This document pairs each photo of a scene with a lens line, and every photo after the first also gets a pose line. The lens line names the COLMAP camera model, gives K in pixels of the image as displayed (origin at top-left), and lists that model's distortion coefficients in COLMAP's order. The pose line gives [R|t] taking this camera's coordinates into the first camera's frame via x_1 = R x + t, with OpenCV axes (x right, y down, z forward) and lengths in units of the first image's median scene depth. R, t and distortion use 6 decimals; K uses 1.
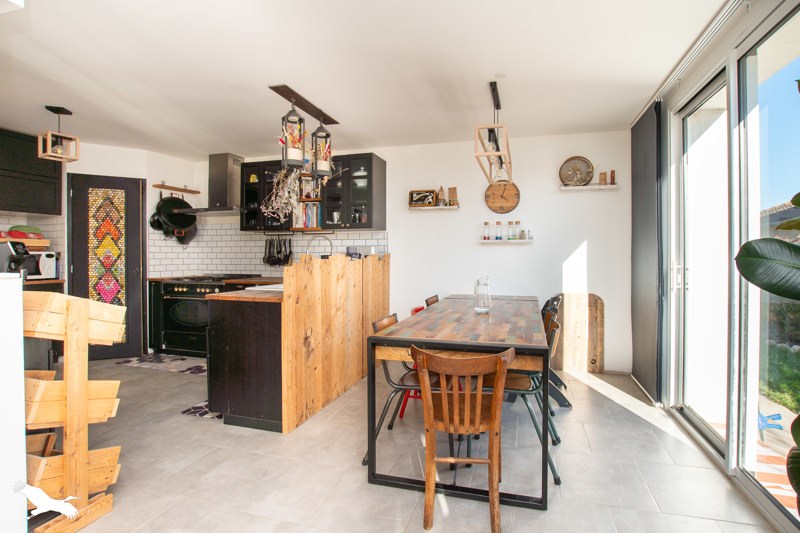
lens RADIAL K [[348.5, 0, 400.1], [0, 348.5, 255.2], [0, 0, 1]] dist [-0.001273, -0.000272]
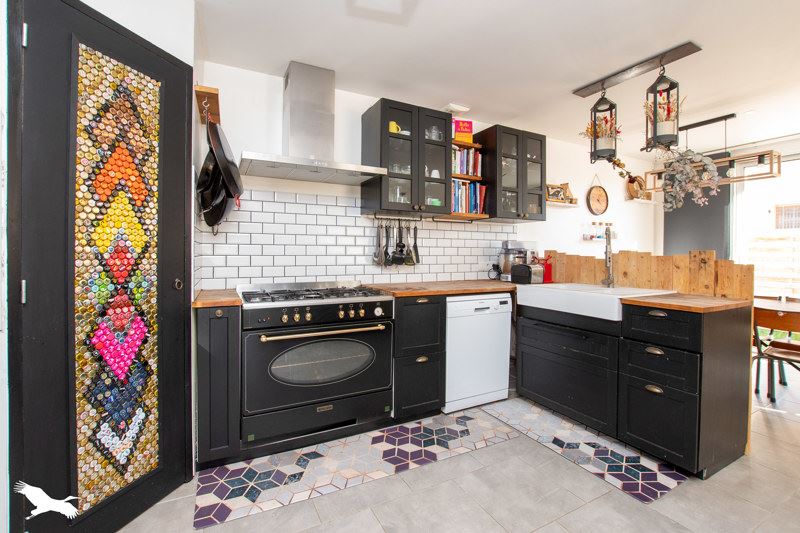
lens RADIAL K [[346.9, 0, 400.0], [0, 346.9, 252.6], [0, 0, 1]] dist [0.000750, 0.000156]
pose [[0.737230, 0.002827, 0.675636, -0.873428], [0.000062, 0.999991, -0.004252, 0.008390], [-0.675642, 0.003176, 0.737223, 0.538066]]
